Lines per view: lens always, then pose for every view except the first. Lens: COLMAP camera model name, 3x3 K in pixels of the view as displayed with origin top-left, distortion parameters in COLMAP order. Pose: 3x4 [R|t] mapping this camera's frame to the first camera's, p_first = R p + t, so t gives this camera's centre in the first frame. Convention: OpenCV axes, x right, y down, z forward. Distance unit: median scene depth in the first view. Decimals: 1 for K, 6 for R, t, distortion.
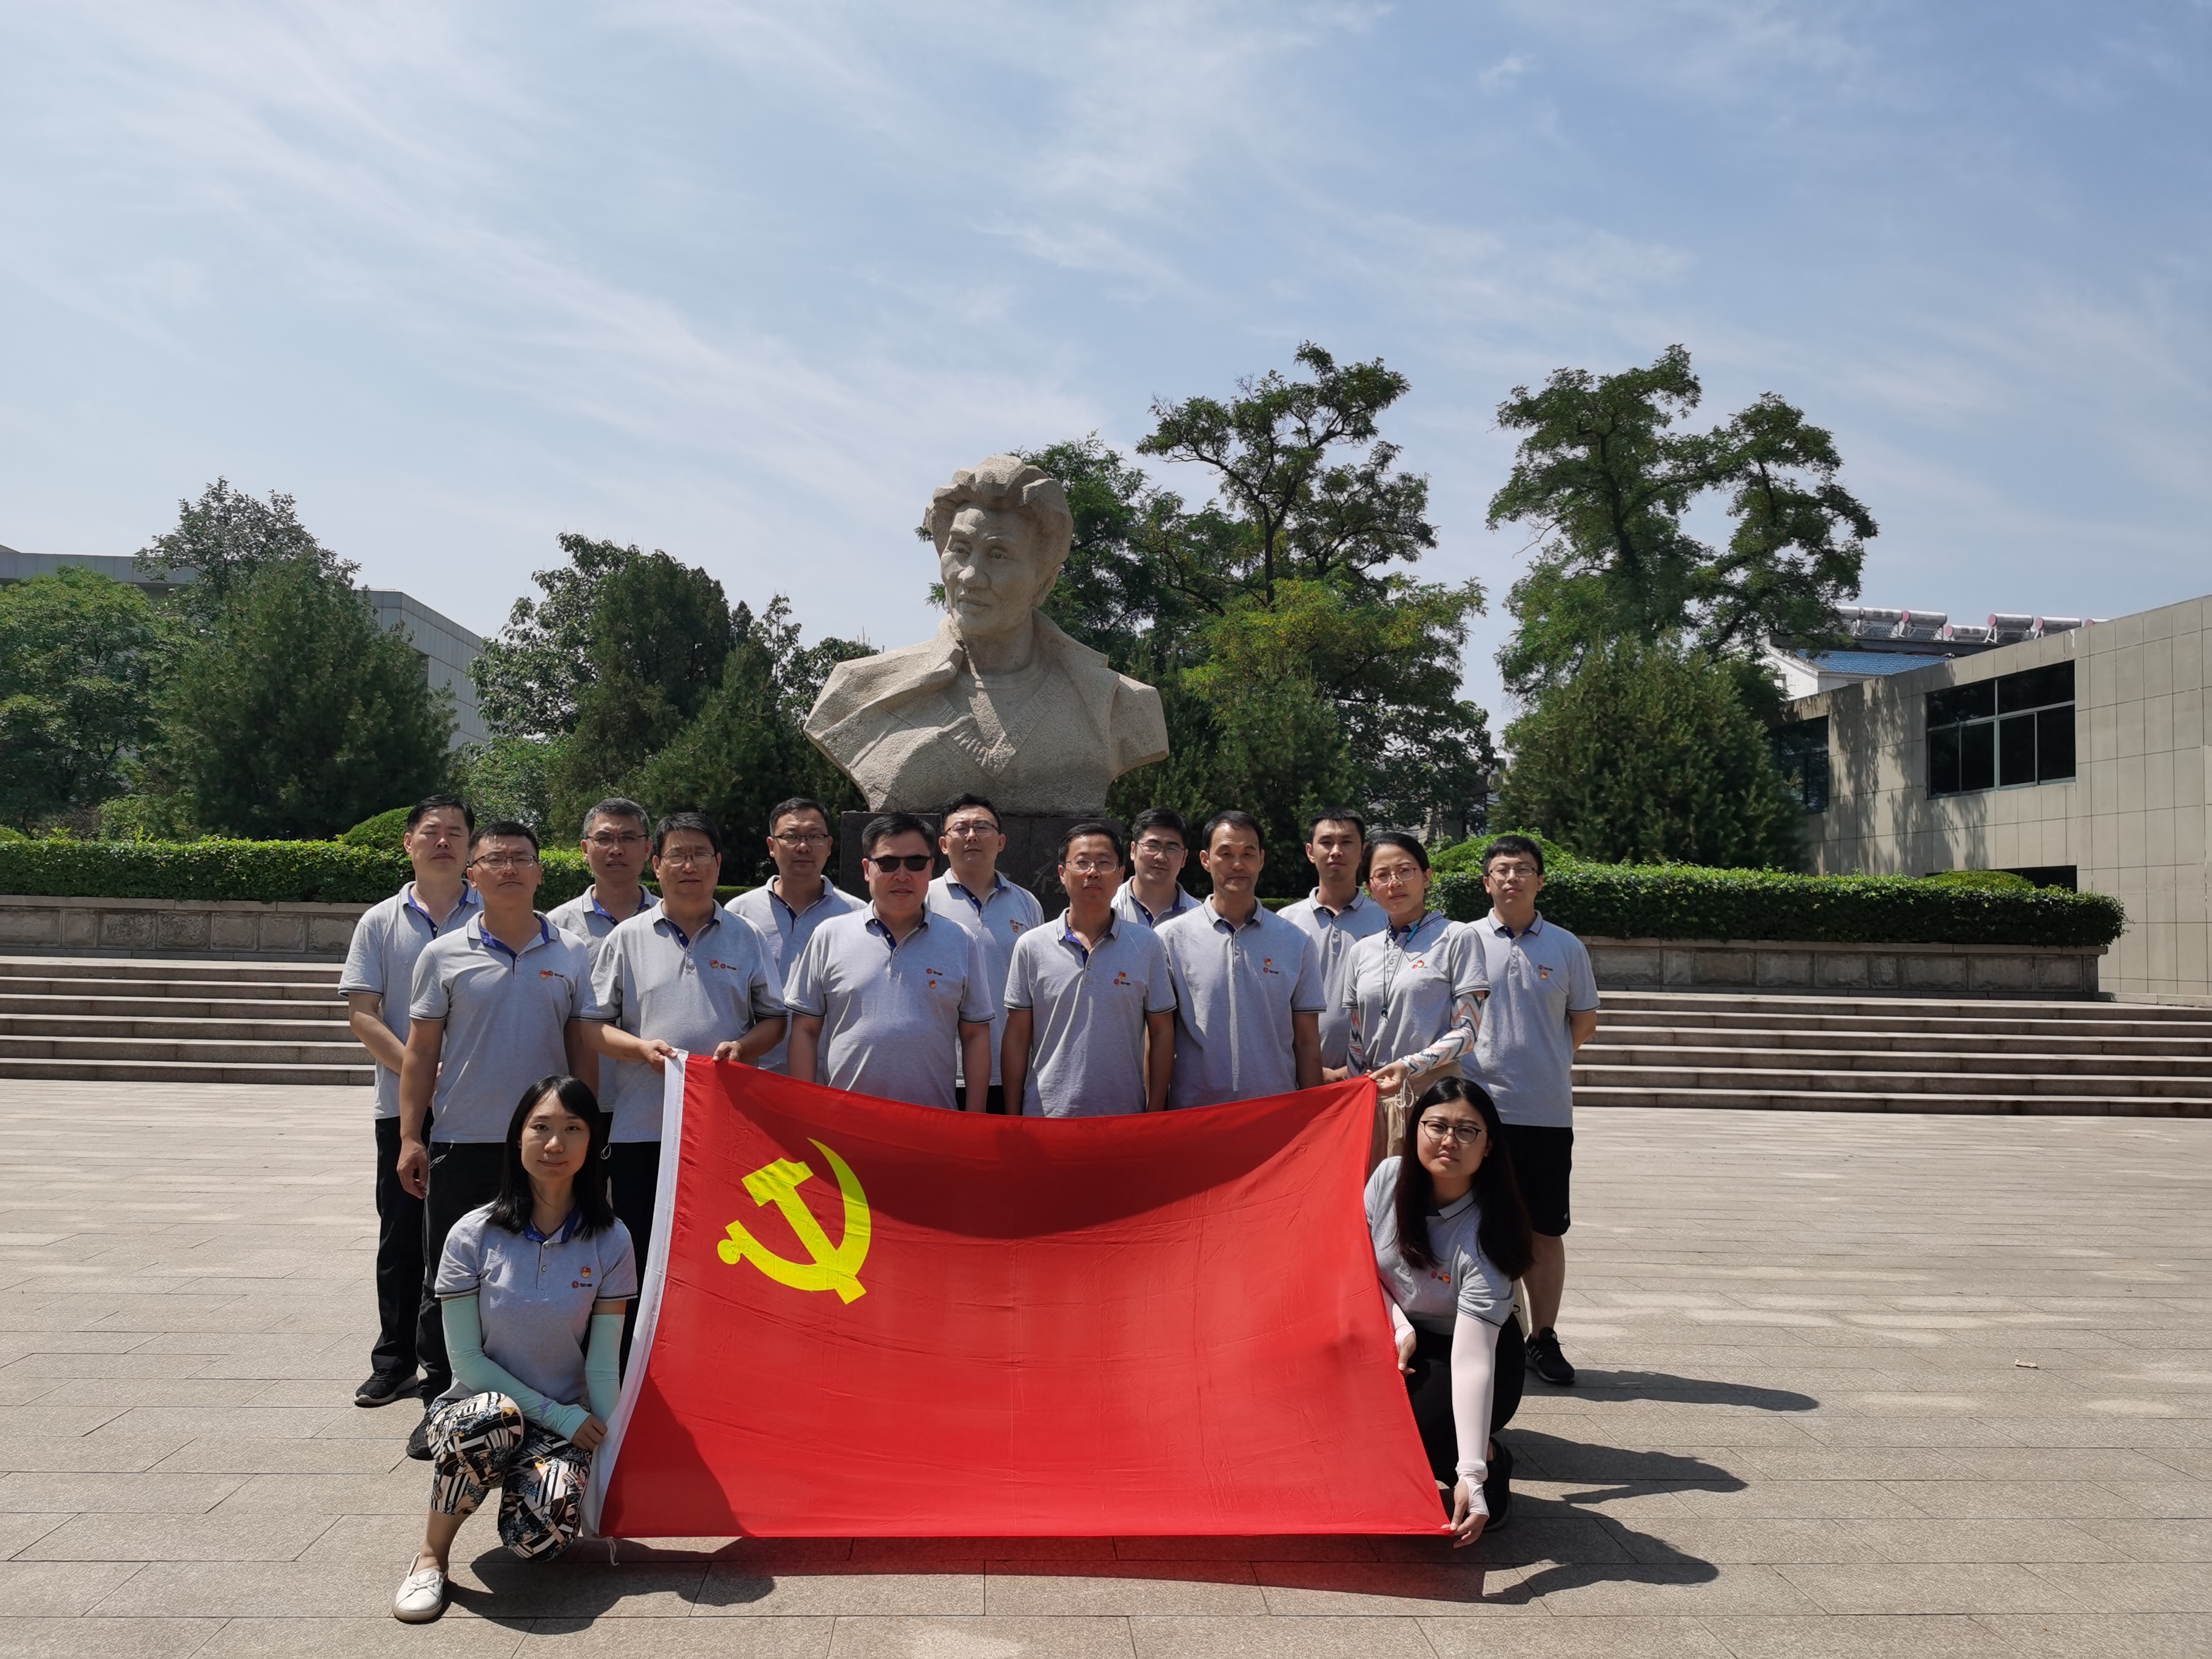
lens RADIAL K [[1713.5, 0, 1054.3], [0, 1713.5, 832.9], [0, 0, 1]] dist [0.076976, -0.001710]
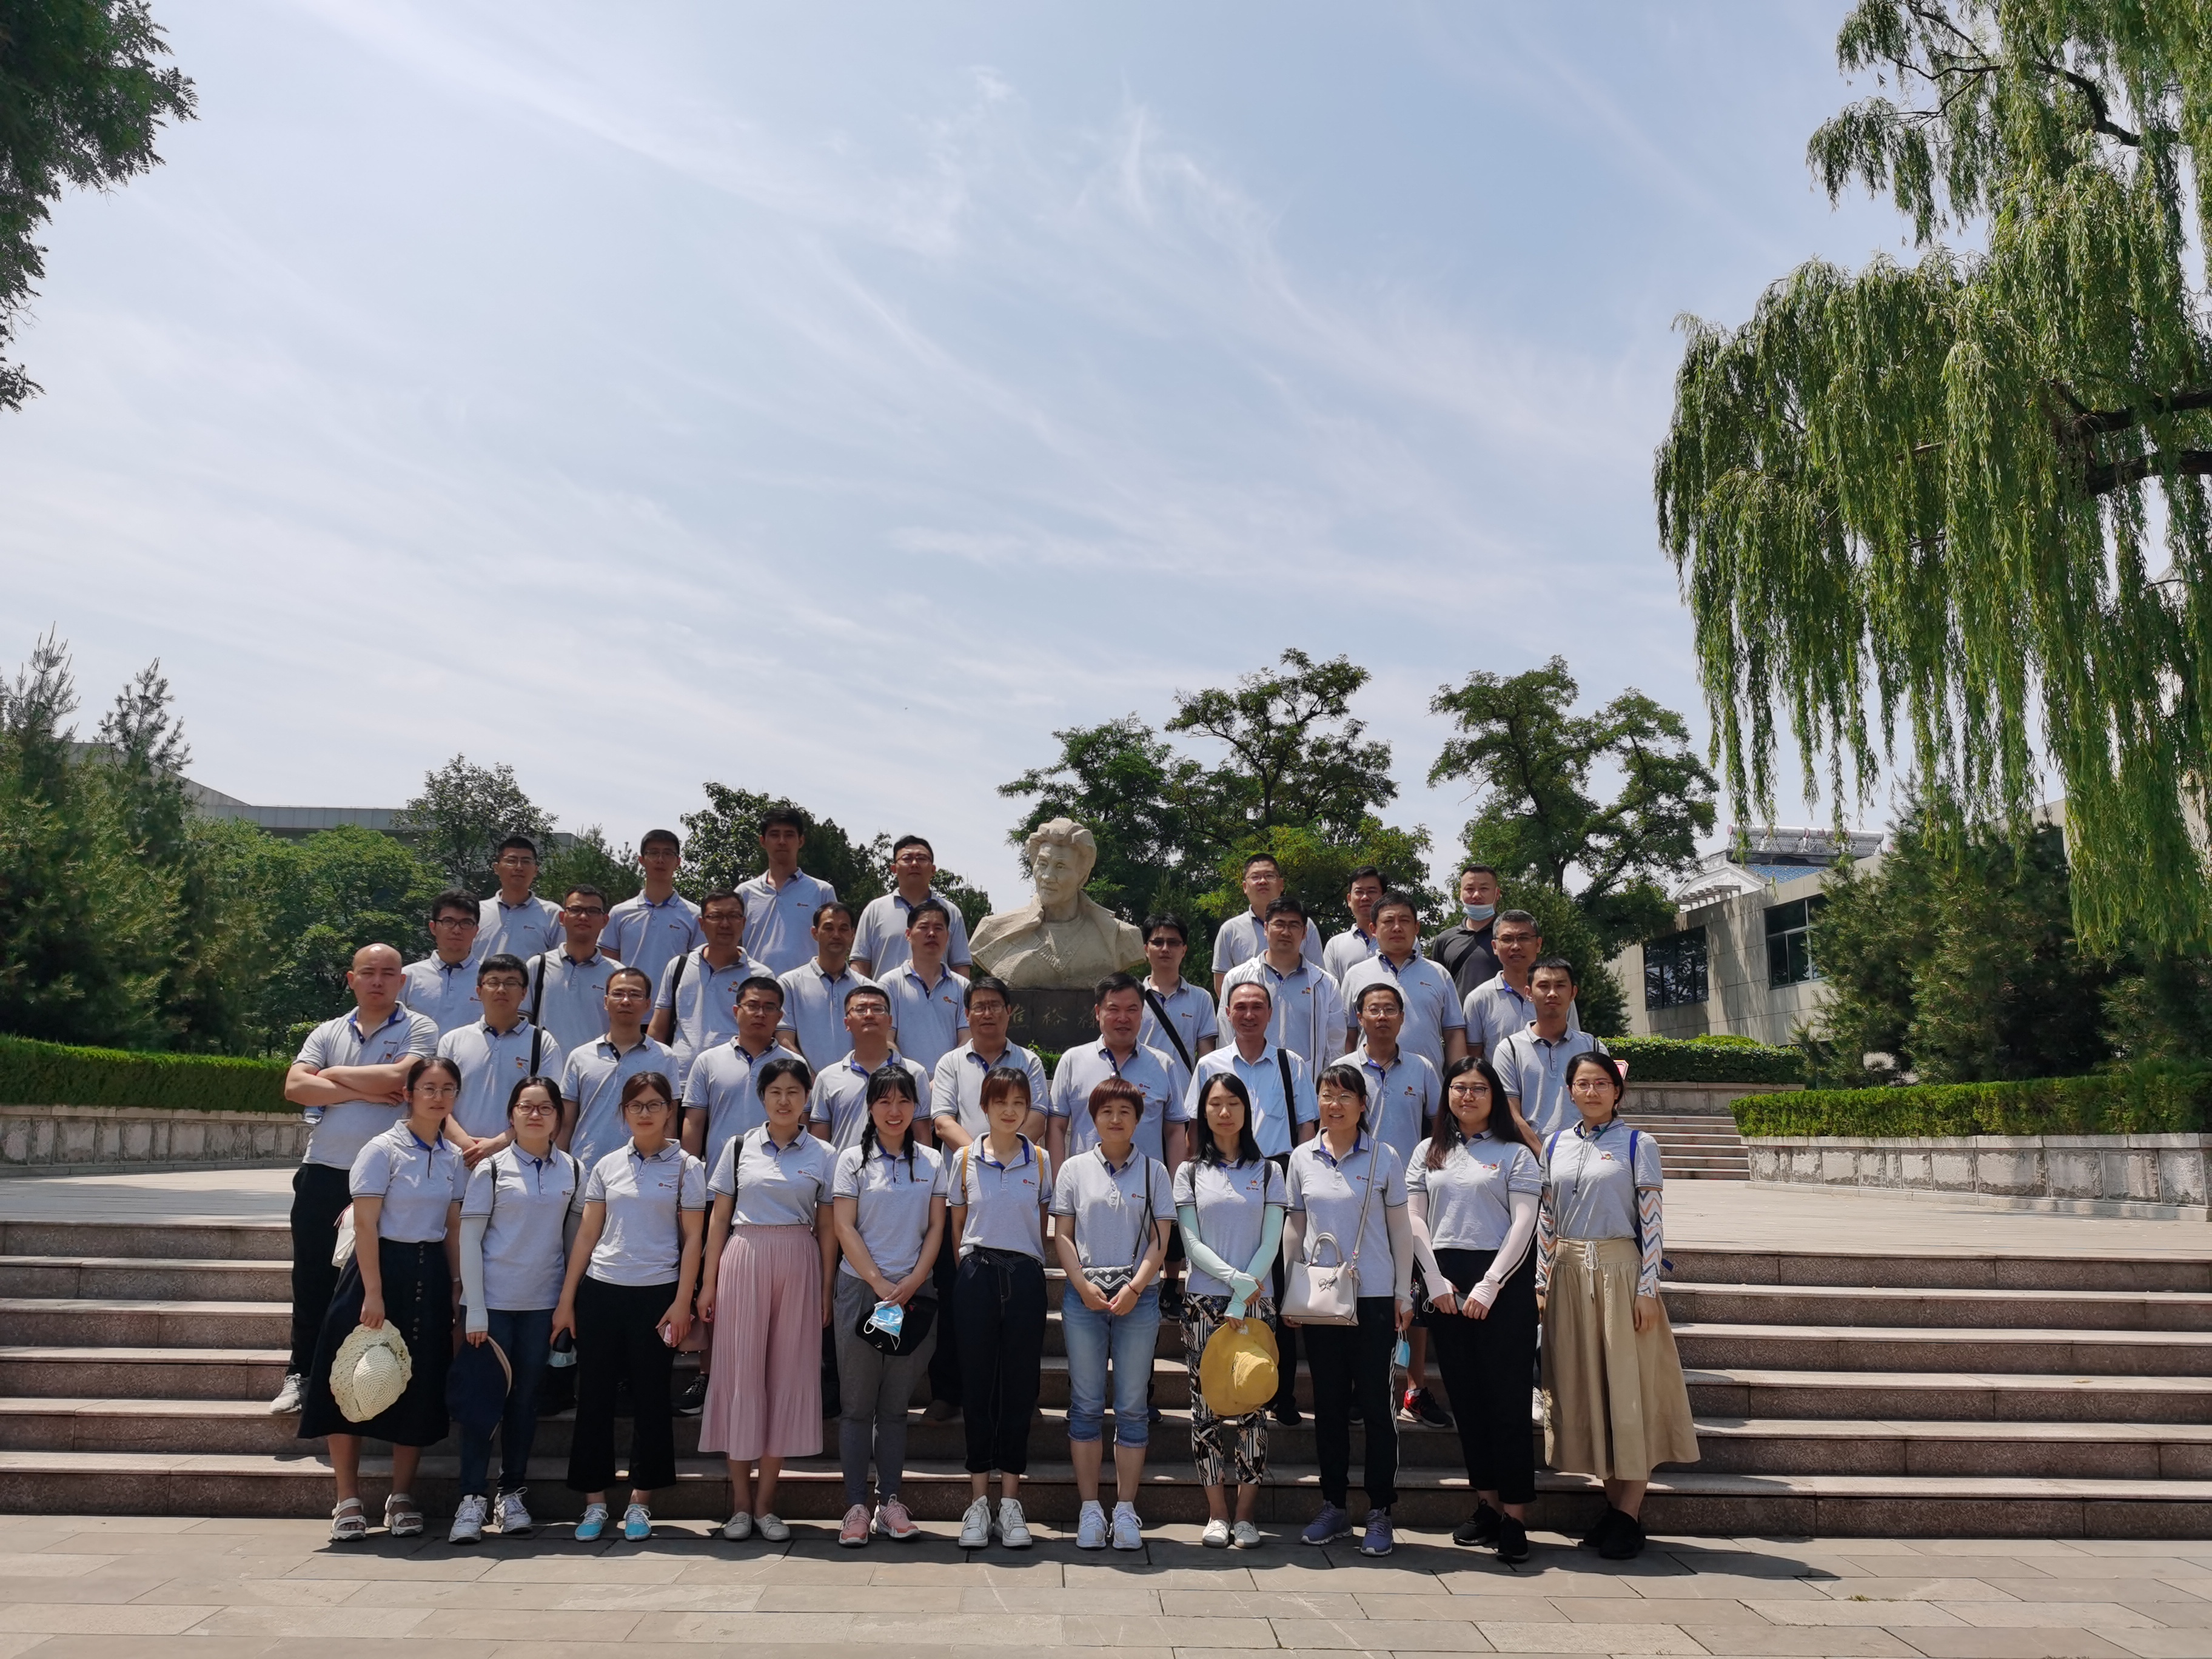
lens RADIAL K [[1713.5, 0, 1054.3], [0, 1713.5, 832.9], [0, 0, 1]] dist [0.076976, -0.001710]
pose [[0.999256, -0.013034, -0.036286, 0.009953], [0.008634, 0.992870, -0.118885, 0.012778], [0.037577, 0.118484, 0.992245, -0.296247]]
